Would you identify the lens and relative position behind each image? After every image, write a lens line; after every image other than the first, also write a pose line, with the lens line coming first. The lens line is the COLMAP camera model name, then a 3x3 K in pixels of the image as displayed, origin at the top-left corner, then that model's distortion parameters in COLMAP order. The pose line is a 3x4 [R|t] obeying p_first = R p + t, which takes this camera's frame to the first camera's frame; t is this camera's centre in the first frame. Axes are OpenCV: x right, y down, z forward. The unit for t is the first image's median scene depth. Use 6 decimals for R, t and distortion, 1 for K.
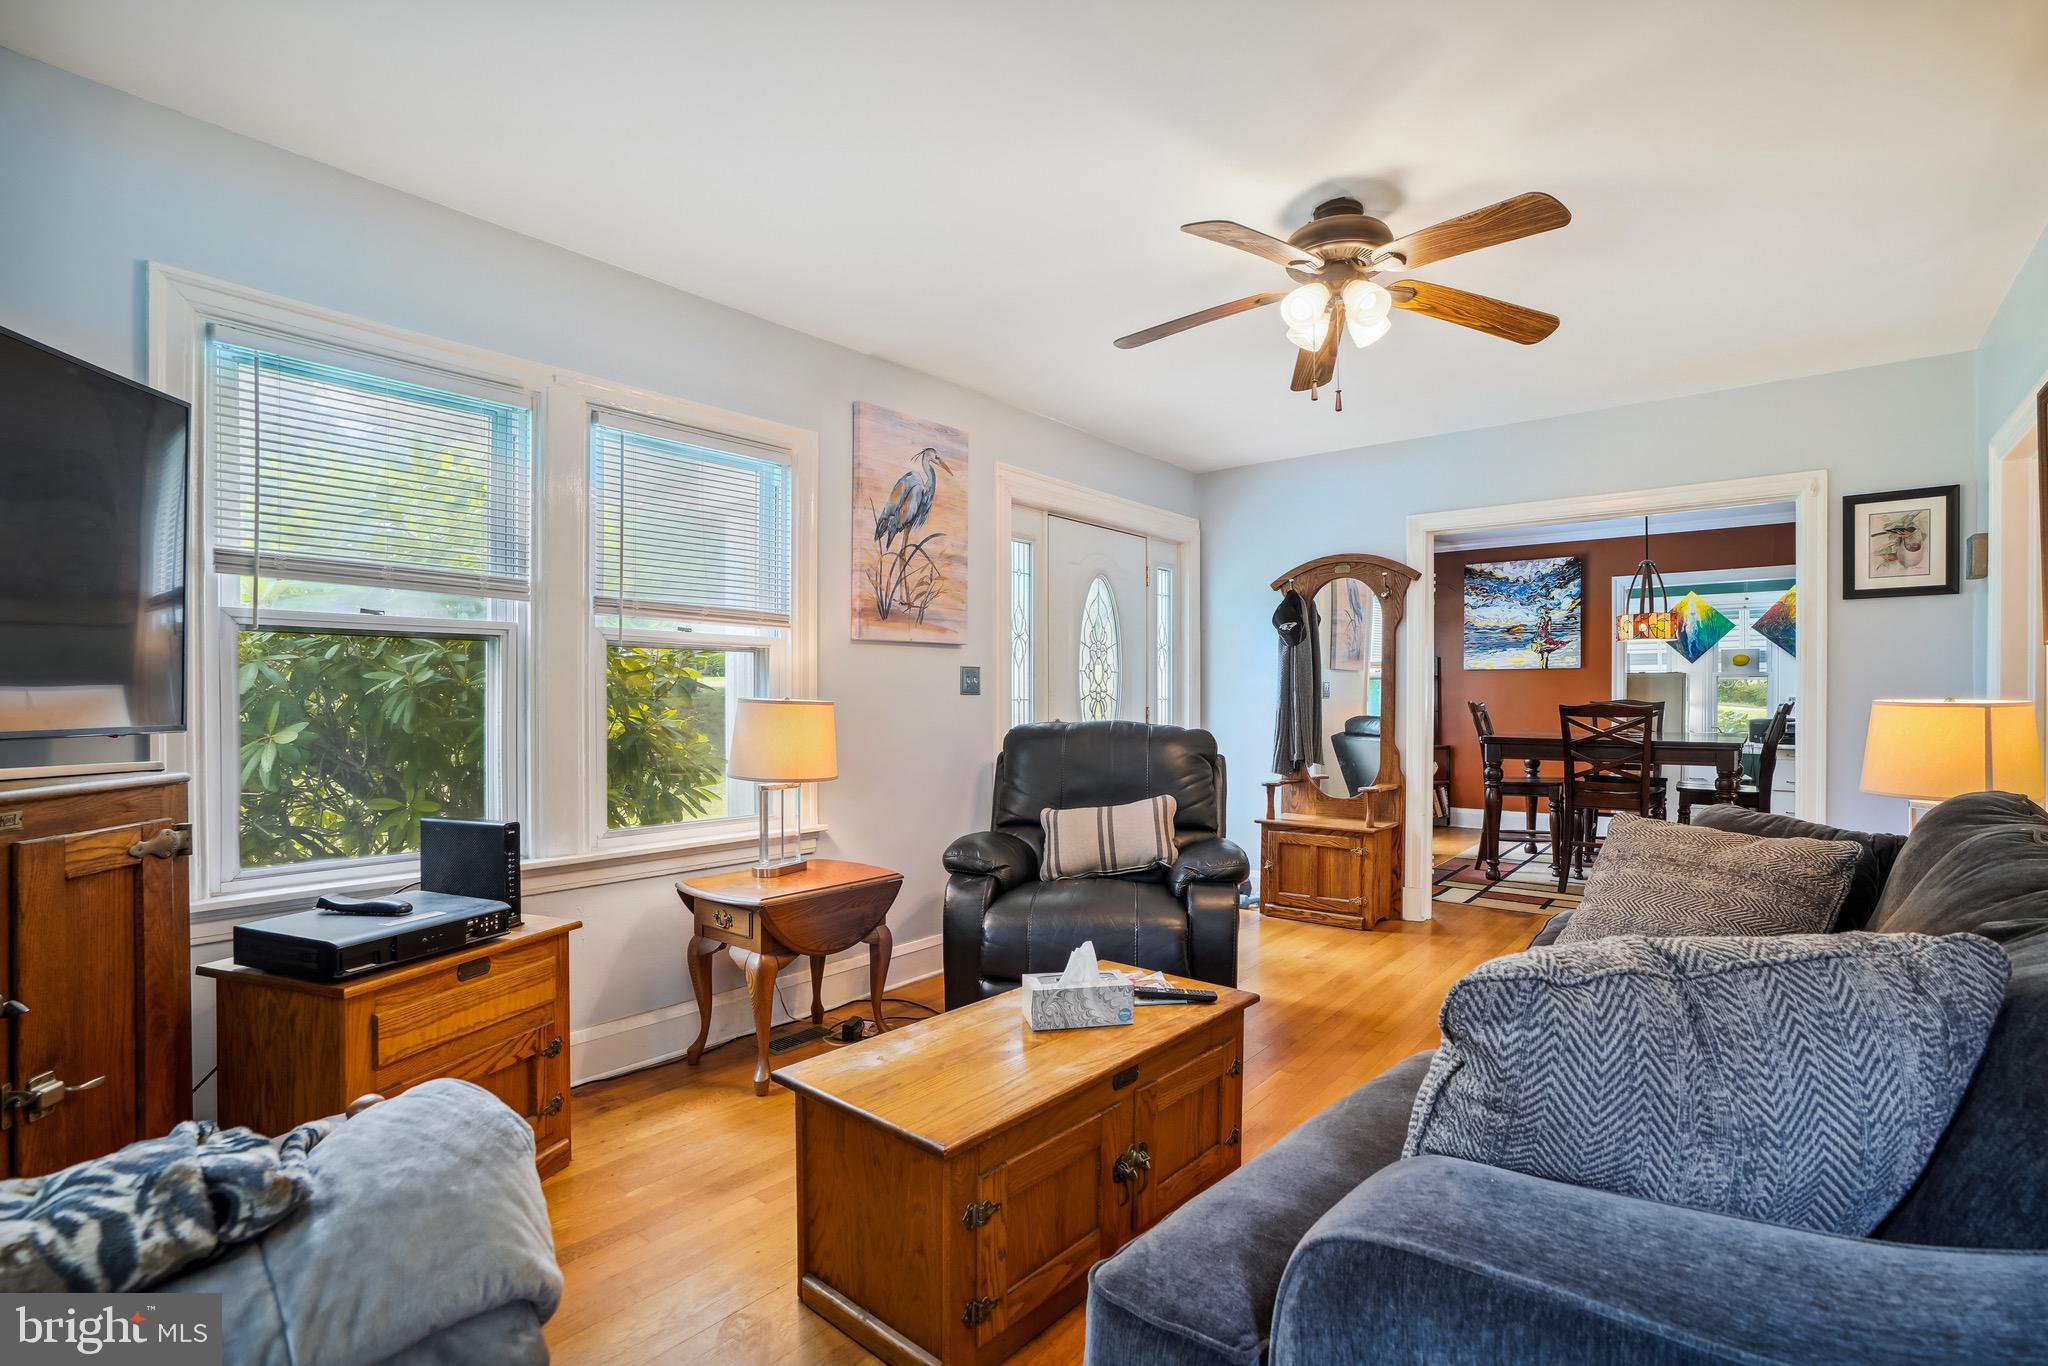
lens RADIAL K [[950.5, 0, 1020.3], [0, 950.5, 681.9], [0, 0, 1]] dist [-0.066818, 0.028420]
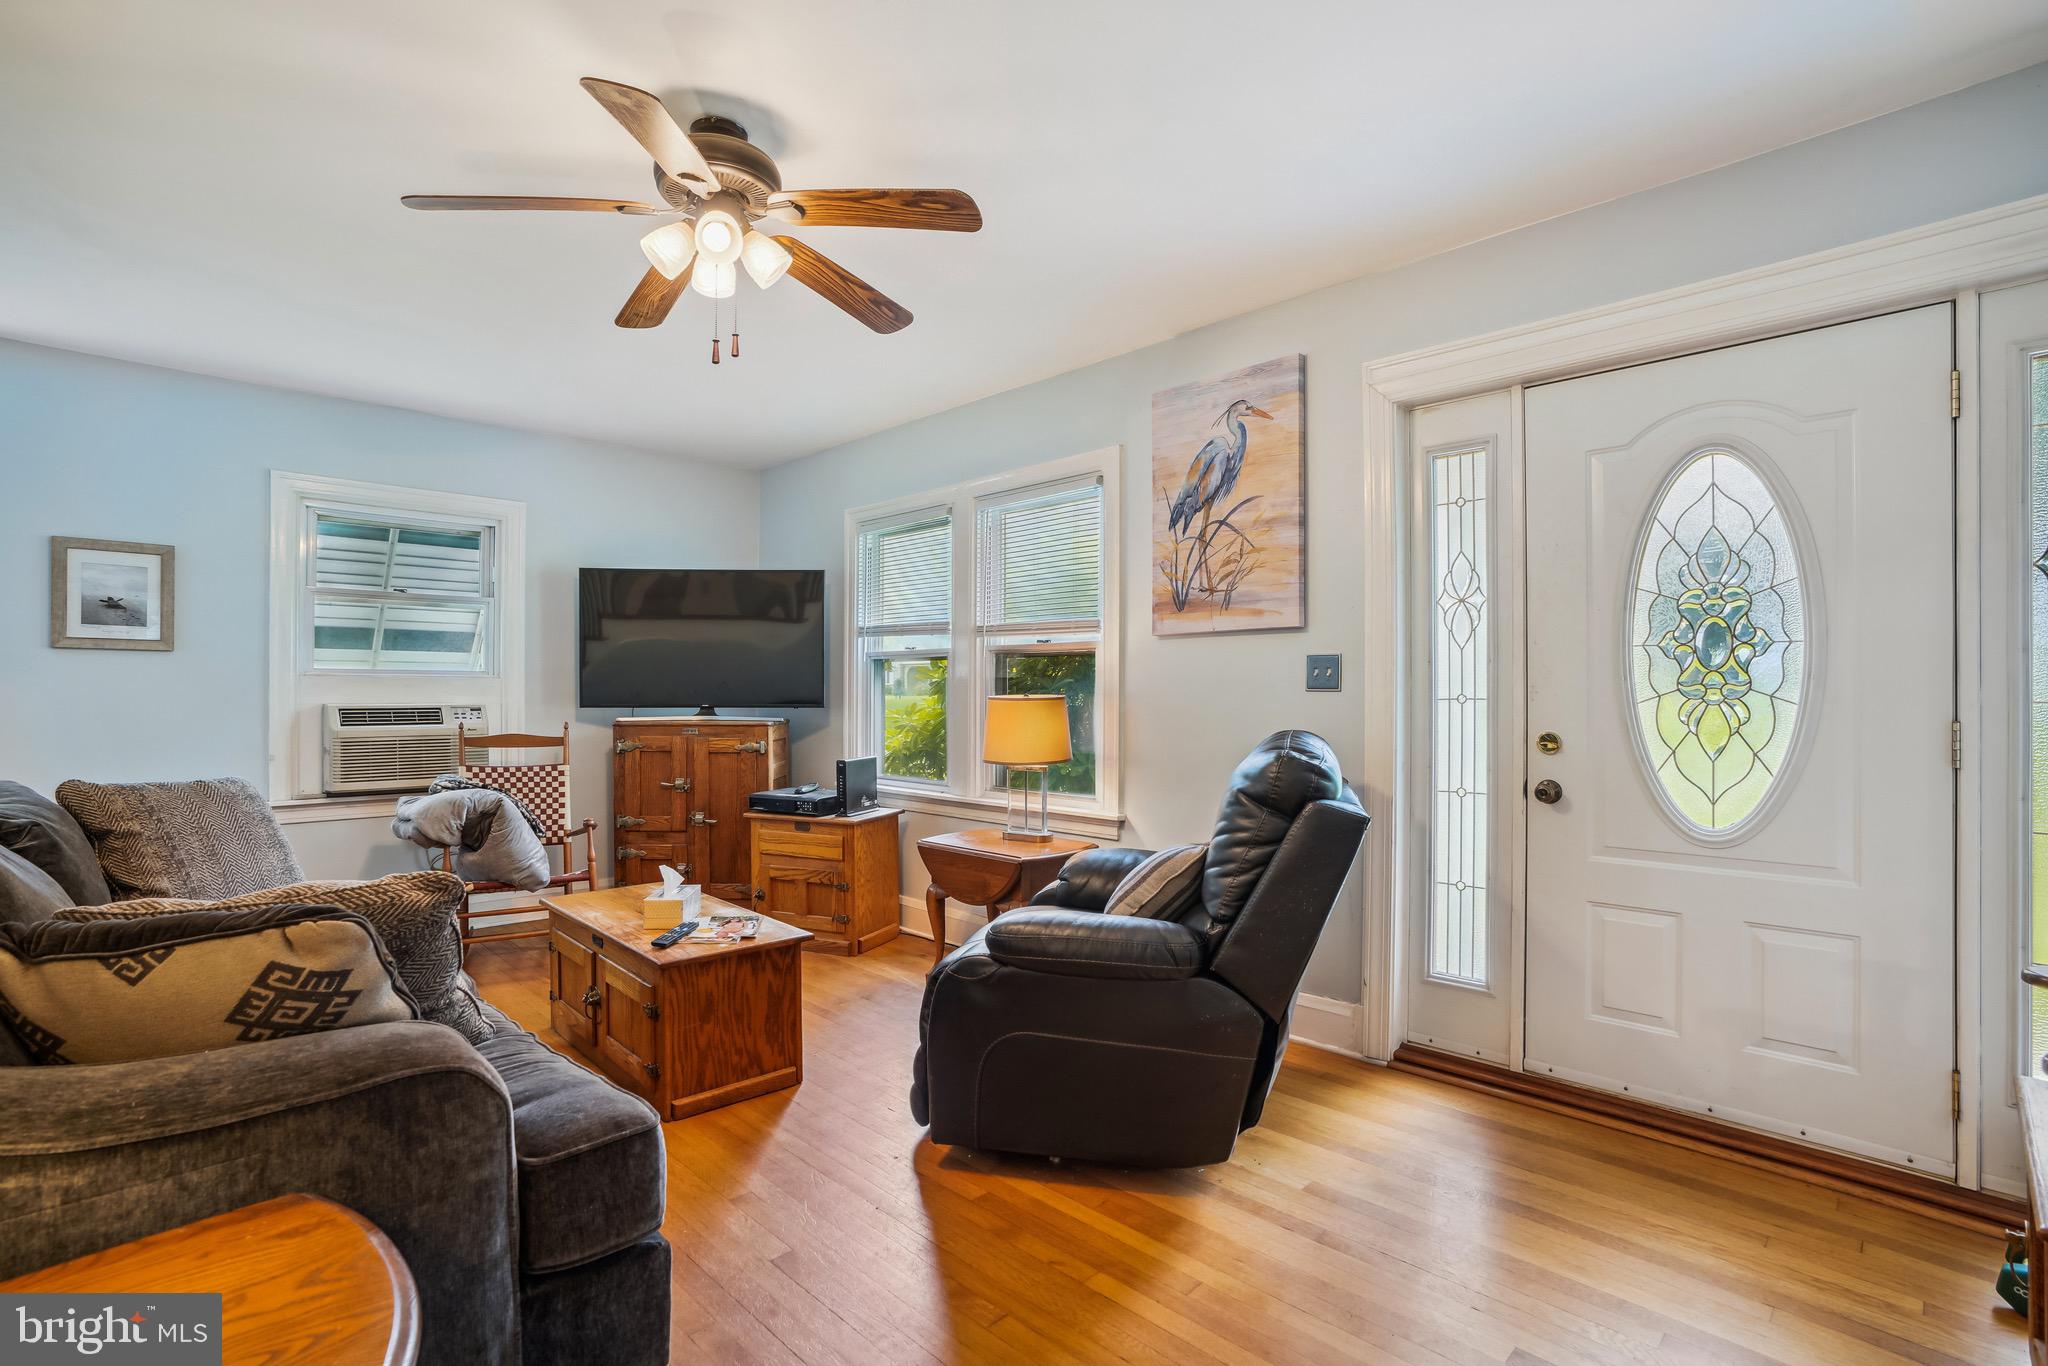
lens RADIAL K [[950.5, 0, 1020.3], [0, 950.5, 681.9], [0, 0, 1]] dist [-0.066818, 0.028420]
pose [[-0.087675, -0.013616, -0.996056, 0.781814], [0.012336, 0.999815, -0.014753, 0.015485], [0.996073, -0.013581, -0.087491, 0.899364]]
